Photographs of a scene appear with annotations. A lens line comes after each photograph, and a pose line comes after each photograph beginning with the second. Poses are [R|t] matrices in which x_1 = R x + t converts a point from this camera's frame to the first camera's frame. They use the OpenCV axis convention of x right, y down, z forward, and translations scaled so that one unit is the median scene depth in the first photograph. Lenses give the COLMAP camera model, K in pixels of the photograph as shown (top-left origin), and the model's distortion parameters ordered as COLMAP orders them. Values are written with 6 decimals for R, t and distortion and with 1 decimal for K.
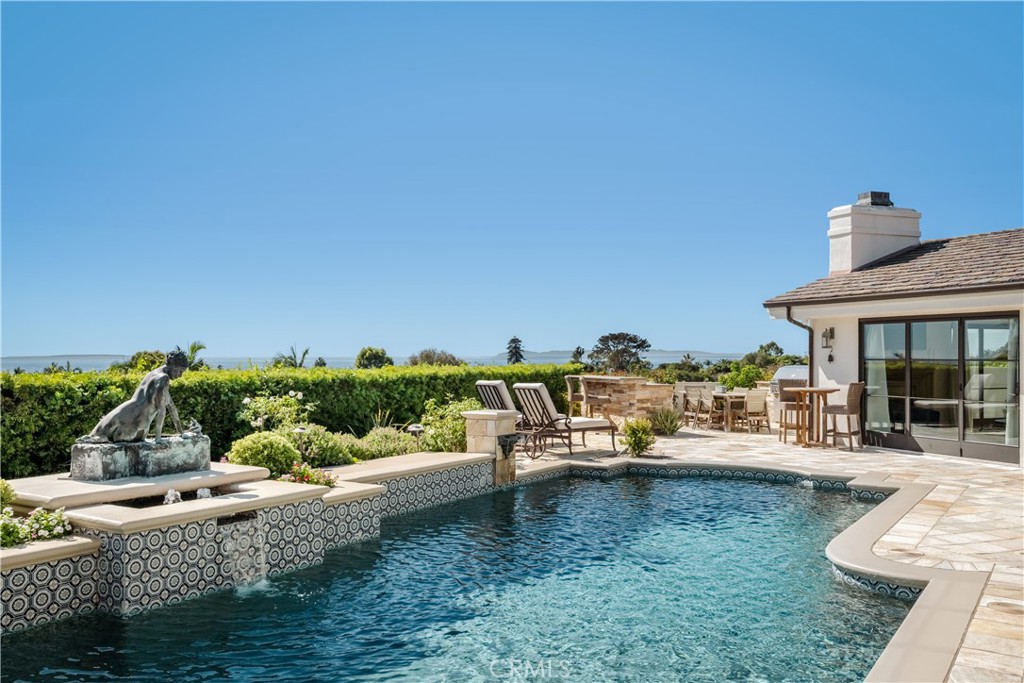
lens RADIAL K [[902.3, 0, 517.3], [0, 902.3, 341.5], [0, 0, 1]] dist [-0.009101, -0.001332]
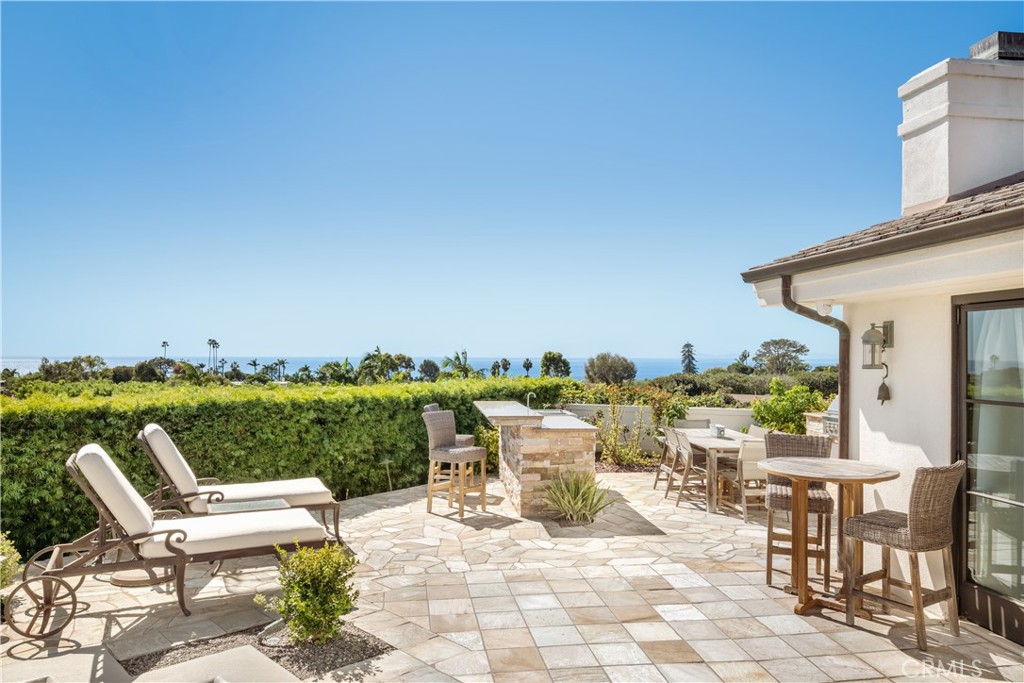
lens RADIAL K [[713.7, 0, 509.1], [0, 713.7, 346.2], [0, 0, 1]] dist [-0.005372, -0.003762]
pose [[0.966666, 0.002478, -0.256027, 0.237047], [-0.002403, 0.999997, 0.000604, -0.002963], [0.256028, 0.000032, 0.966669, 0.567041]]
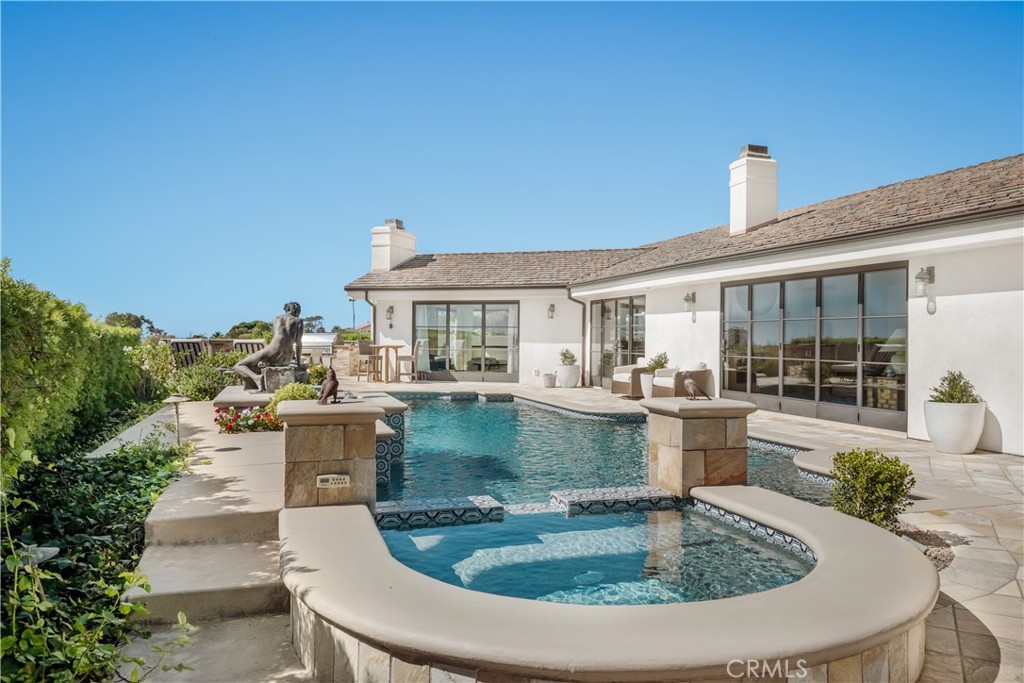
lens RADIAL K [[770.6, 0, 511.4], [0, 770.6, 338.7], [0, 0, 1]] dist [0.012224, -0.000949]
pose [[0.653551, 0.005393, 0.756863, -0.468168], [-0.019166, 0.999772, 0.009426, 0.021763], [-0.756639, -0.020666, 0.653506, -0.018135]]
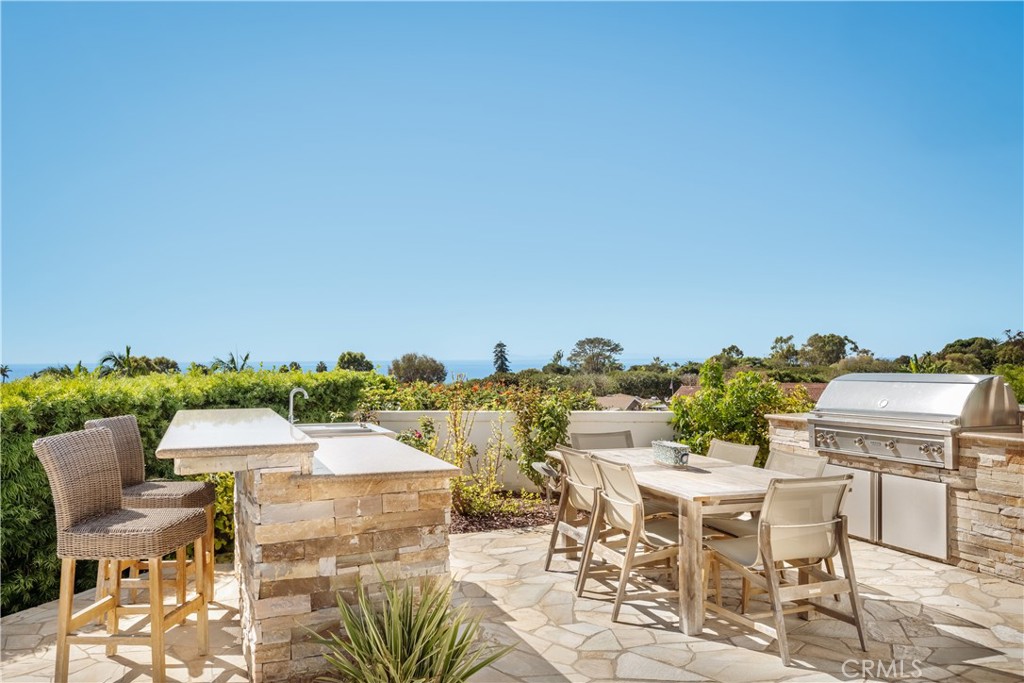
lens RADIAL K [[790.0, 0, 508.0], [0, 790.0, 345.8], [0, 0, 1]] dist [-0.012767, -0.000965]
pose [[0.999982, -0.005759, -0.001588, 0.190291], [0.005757, 0.999983, -0.001157, 0.017904], [0.001595, 0.001148, 0.999998, 0.812855]]
